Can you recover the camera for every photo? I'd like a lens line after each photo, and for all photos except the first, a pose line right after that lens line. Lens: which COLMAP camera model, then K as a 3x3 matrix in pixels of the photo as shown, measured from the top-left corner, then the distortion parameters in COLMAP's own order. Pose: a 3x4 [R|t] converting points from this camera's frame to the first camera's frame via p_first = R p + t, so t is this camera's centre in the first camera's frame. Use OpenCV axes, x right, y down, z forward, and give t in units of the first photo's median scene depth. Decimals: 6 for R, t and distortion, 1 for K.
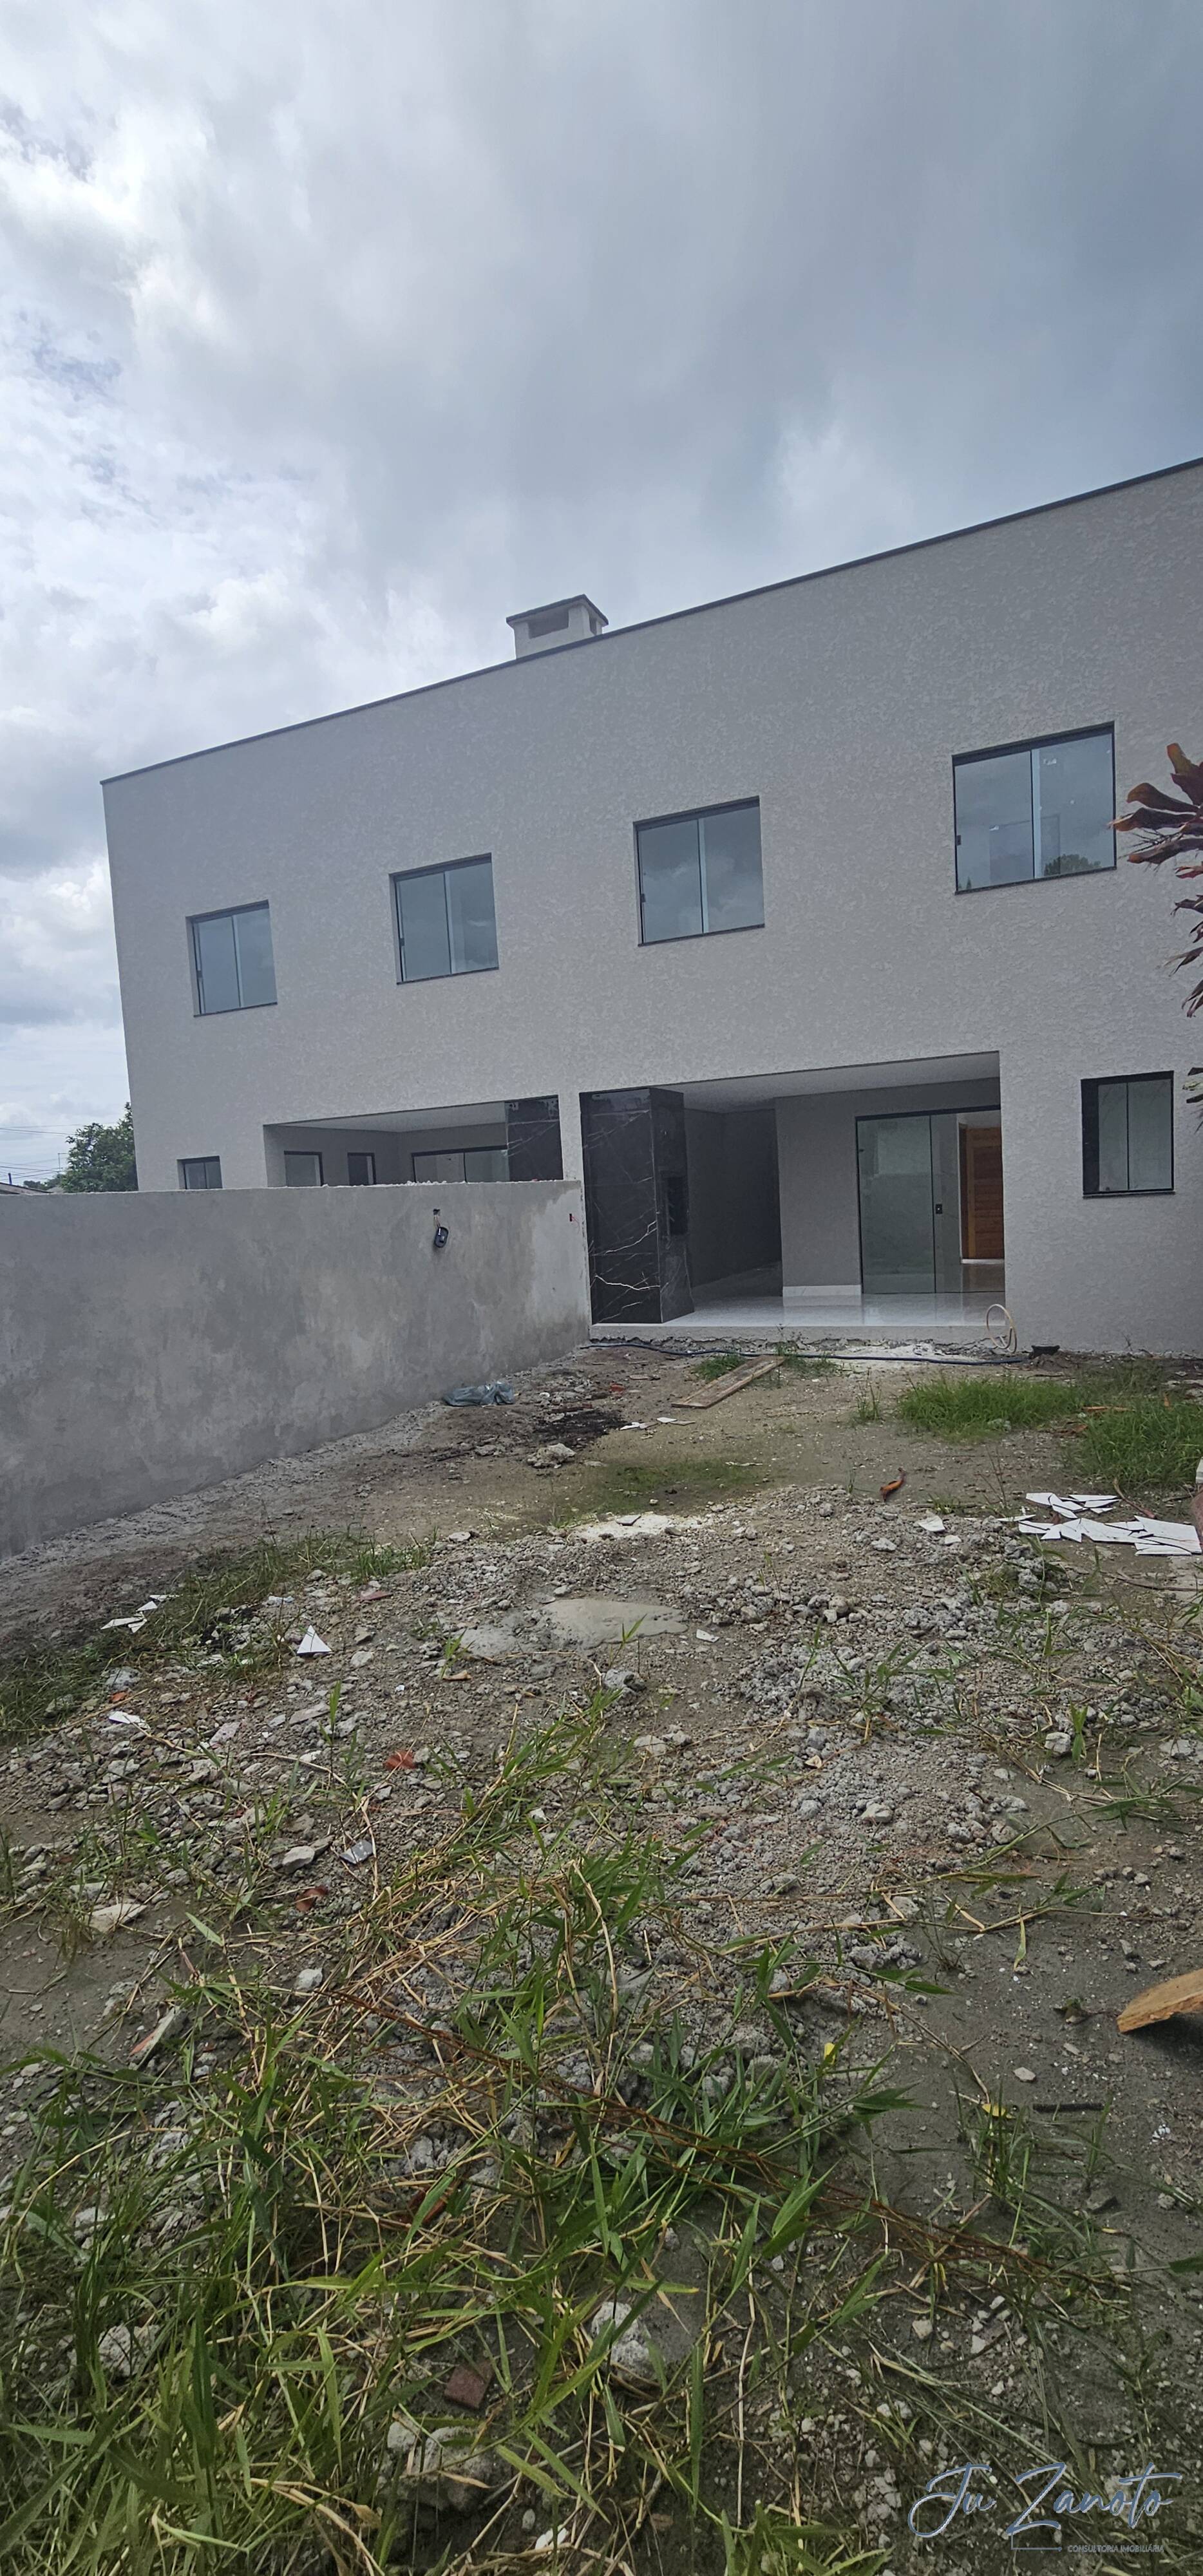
lens RADIAL K [[1082.0, 0, 624.3], [0, 1082.0, 1288.6], [0, 0, 1]] dist [-0.003507, -0.000106]
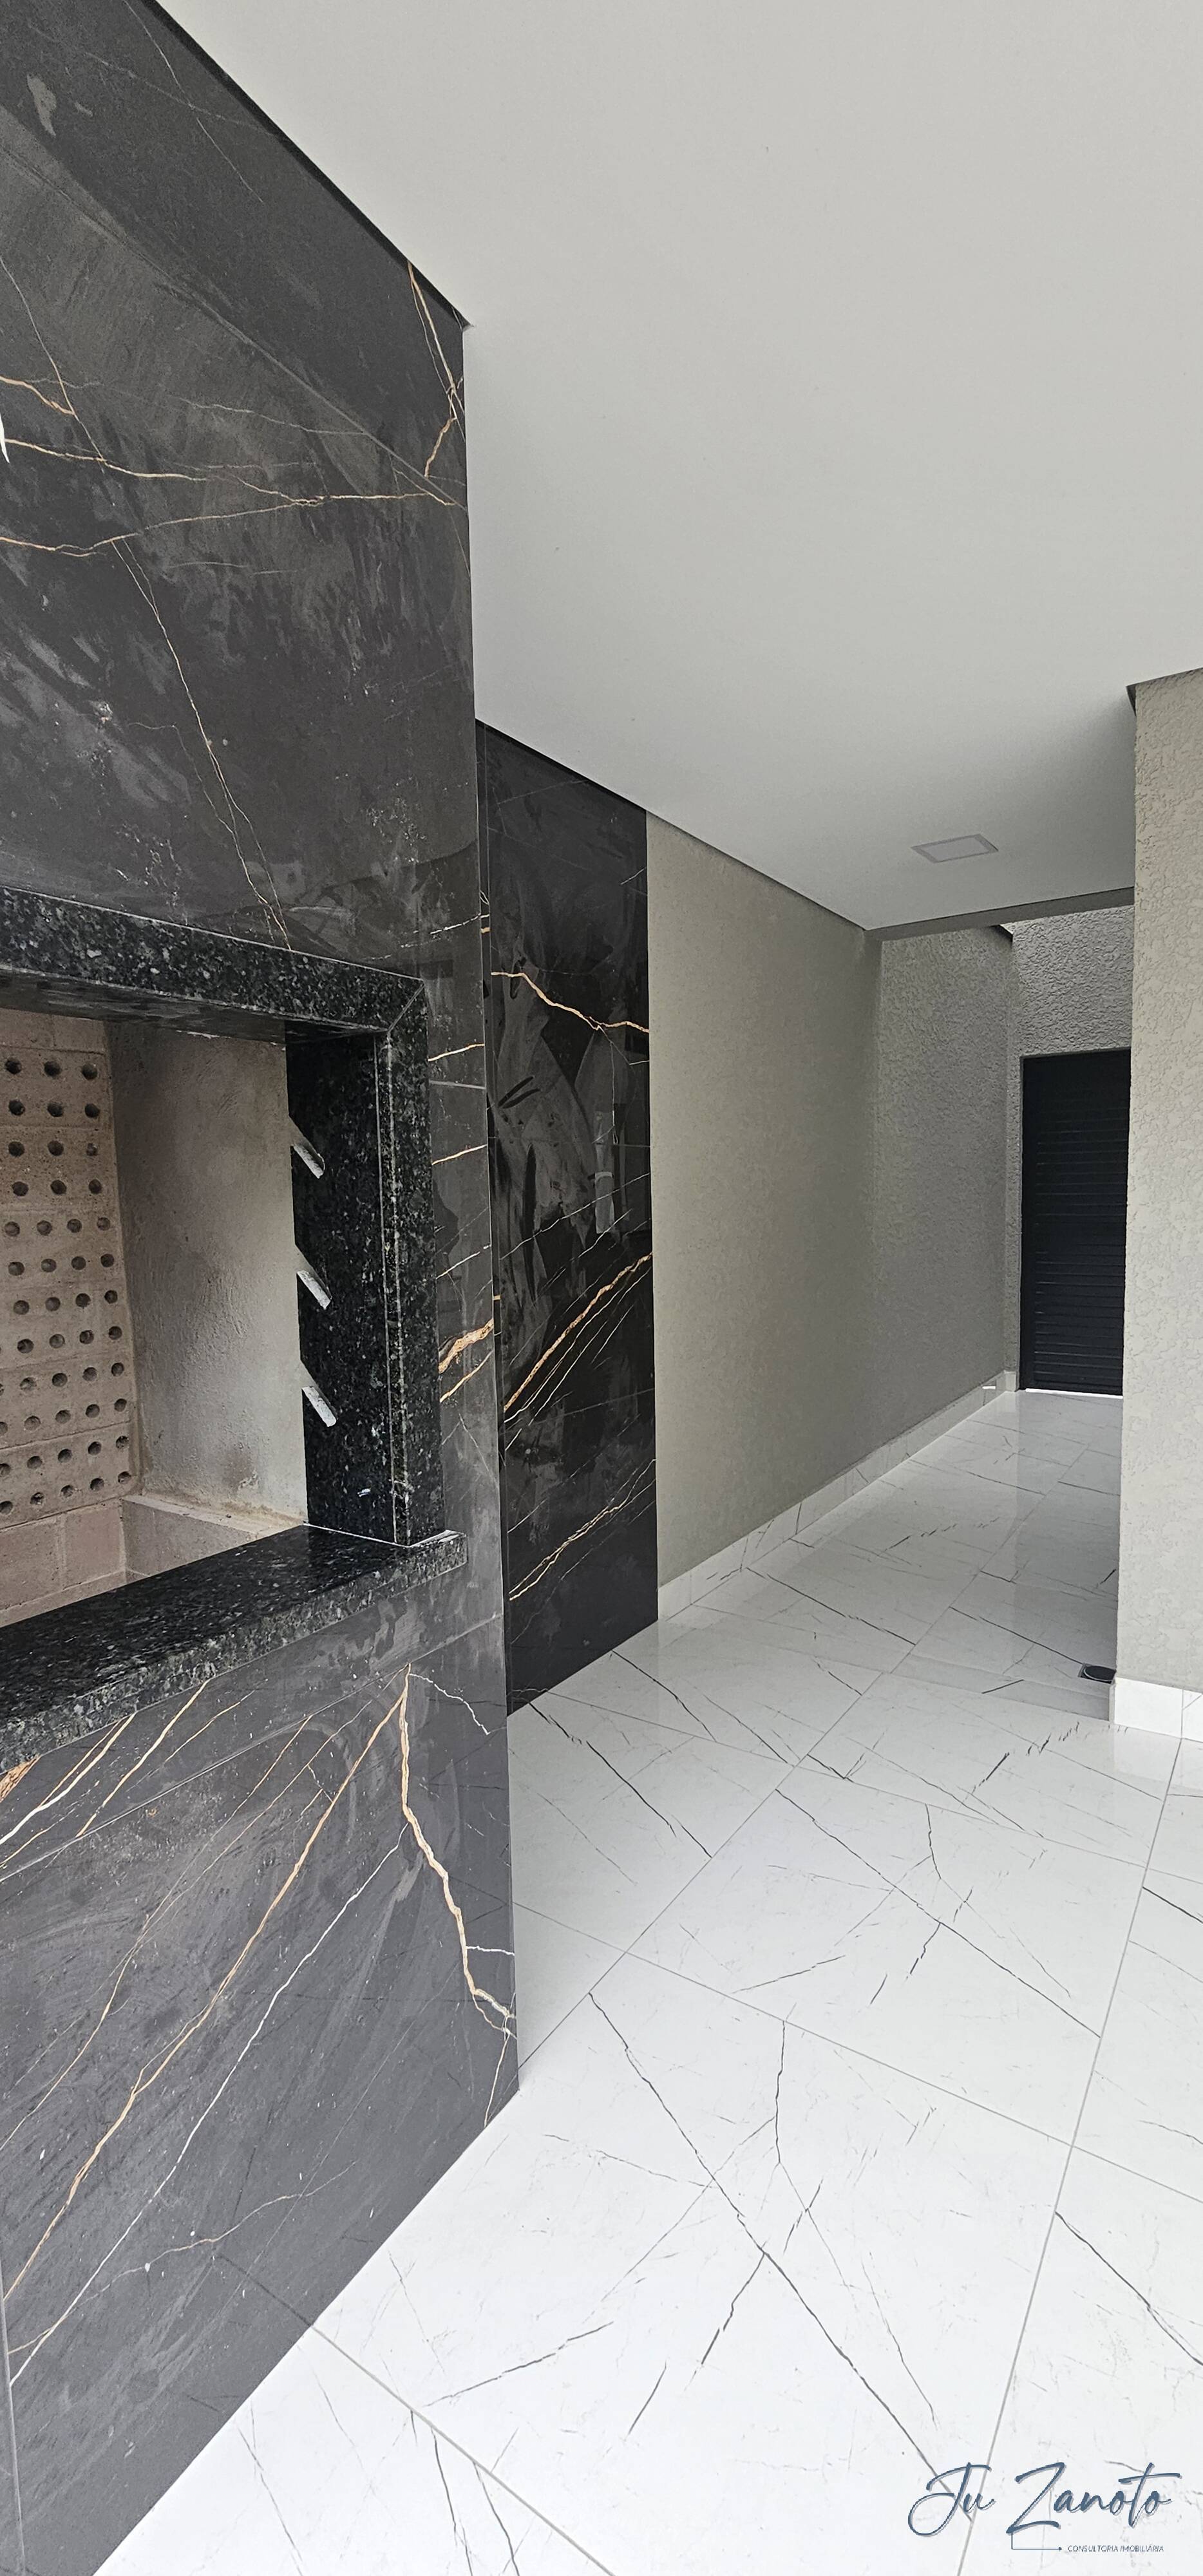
lens RADIAL K [[1076.9, 0, 597.6], [0, 1076.9, 1307.2], [0, 0, 1]] dist [-0.003074, 0.000840]
pose [[0.983399, 0.050694, -0.174231, 0.104846], [-0.046386, 0.998511, 0.028712, -0.088833], [0.175427, -0.020153, 0.984286, 0.991105]]
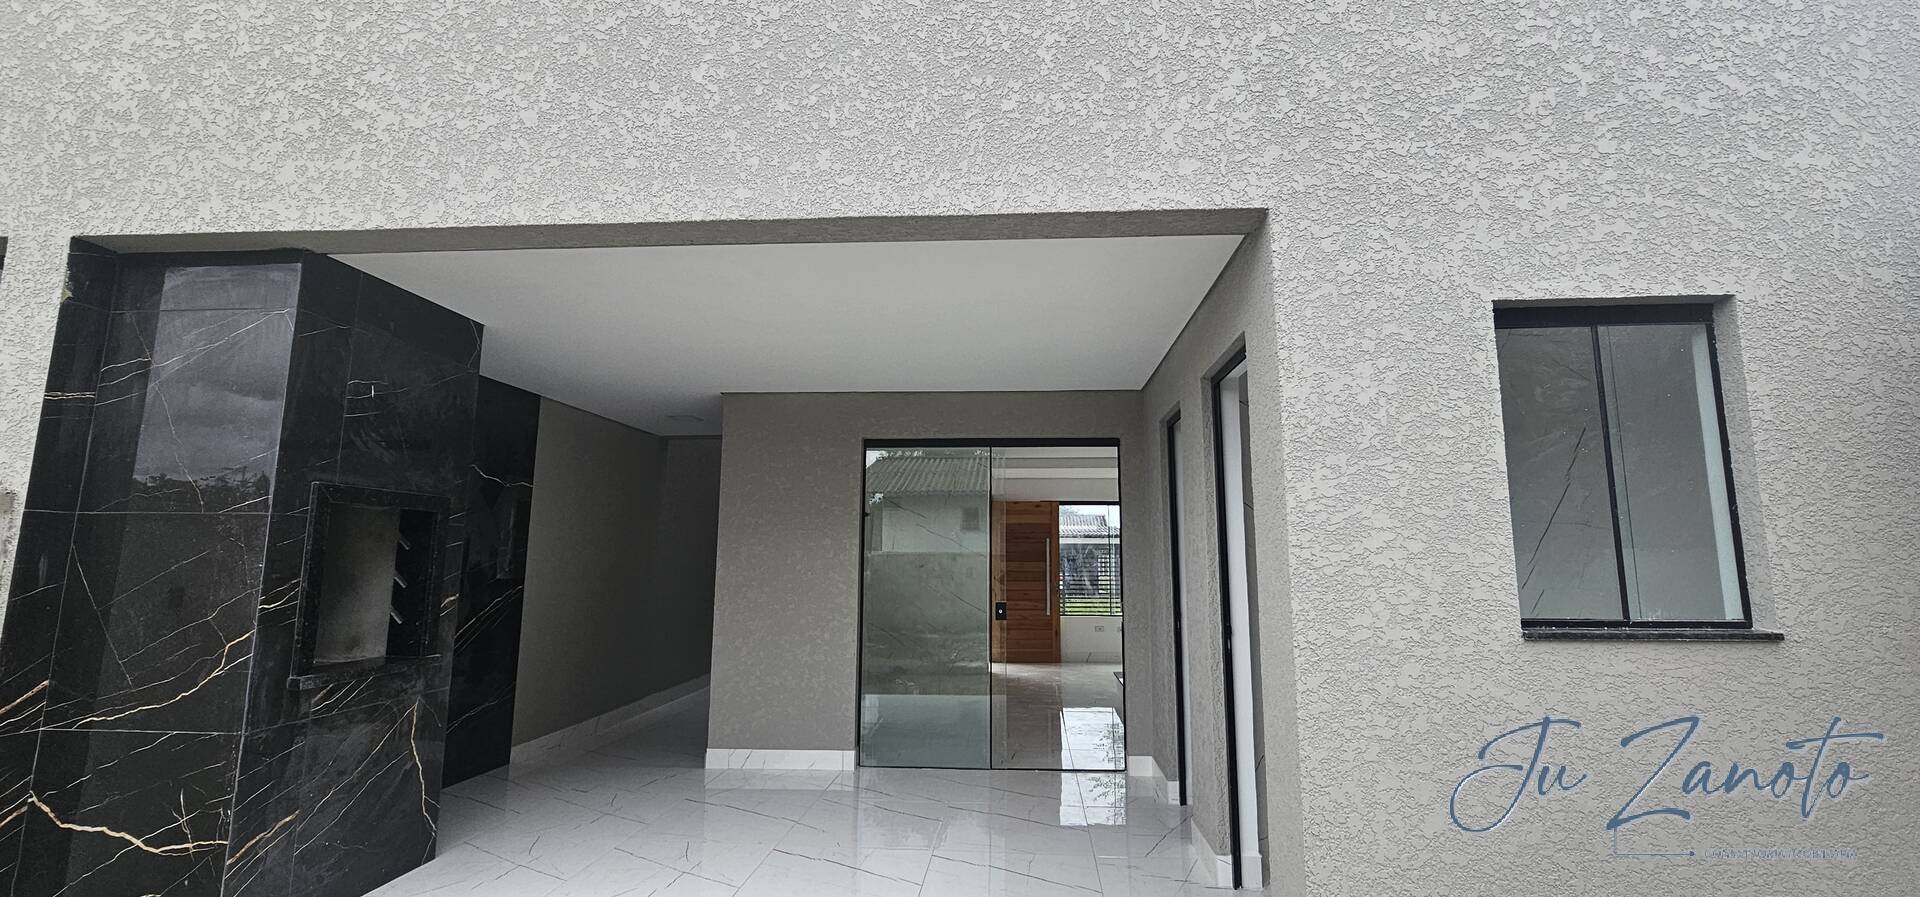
lens RADIAL K [[802.7, 0, 960.0], [0, 802.7, 448.5], [0, 0, 1]] dist [-0.003074, 0.000840]
pose [[0.942105, 0.105862, 0.318168, 0.154631], [-0.029400, 0.971280, -0.236115, -0.068046], [-0.334026, 0.213092, 0.918160, 0.721497]]
